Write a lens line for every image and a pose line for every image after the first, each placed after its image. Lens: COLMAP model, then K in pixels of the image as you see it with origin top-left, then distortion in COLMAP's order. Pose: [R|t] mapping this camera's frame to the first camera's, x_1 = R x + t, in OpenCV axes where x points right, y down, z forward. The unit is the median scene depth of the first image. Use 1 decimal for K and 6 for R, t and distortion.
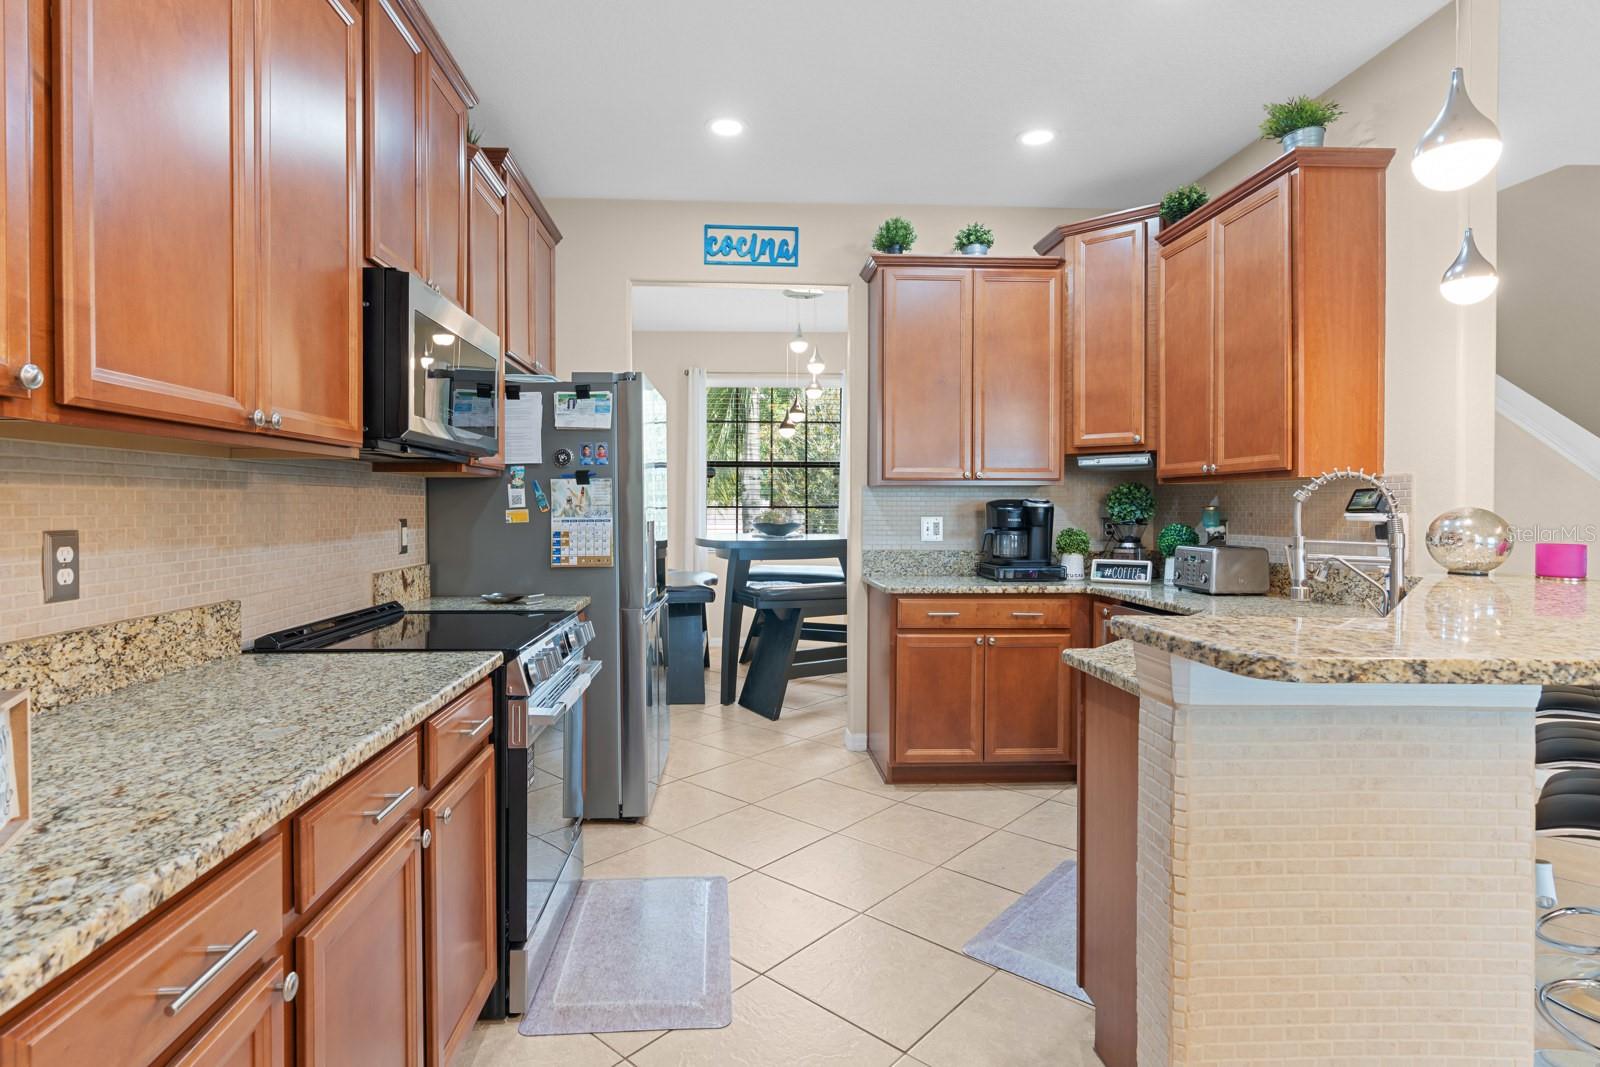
lens RADIAL K [[829.1, 0, 770.7], [0, 829.1, 509.5], [0, 0, 1]] dist [-0.003151, 0.000508]
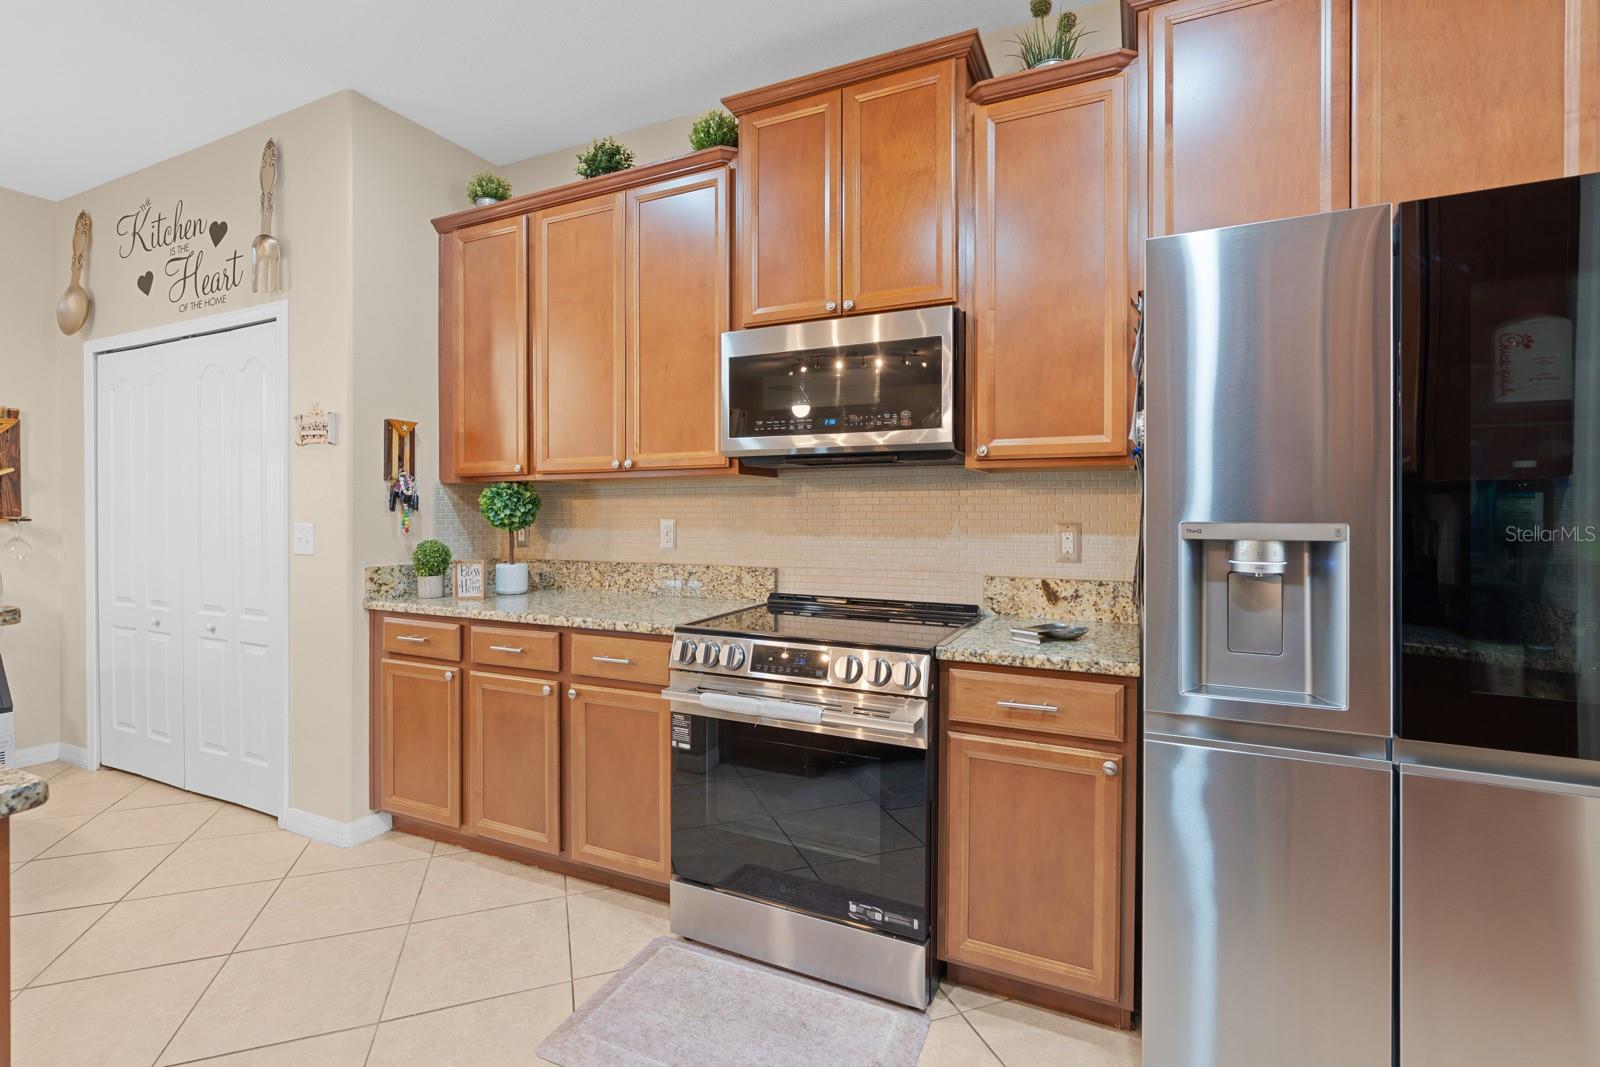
lens RADIAL K [[716.1, 0, 791.5], [0, 716.1, 513.4], [0, 0, 1]] dist [-0.001382, 0.000248]
pose [[-0.469968, 0.001934, -0.882682, 0.287854], [-0.004525, 0.999979, 0.004600, -0.000355], [0.882672, 0.006156, -0.469949, 0.883462]]
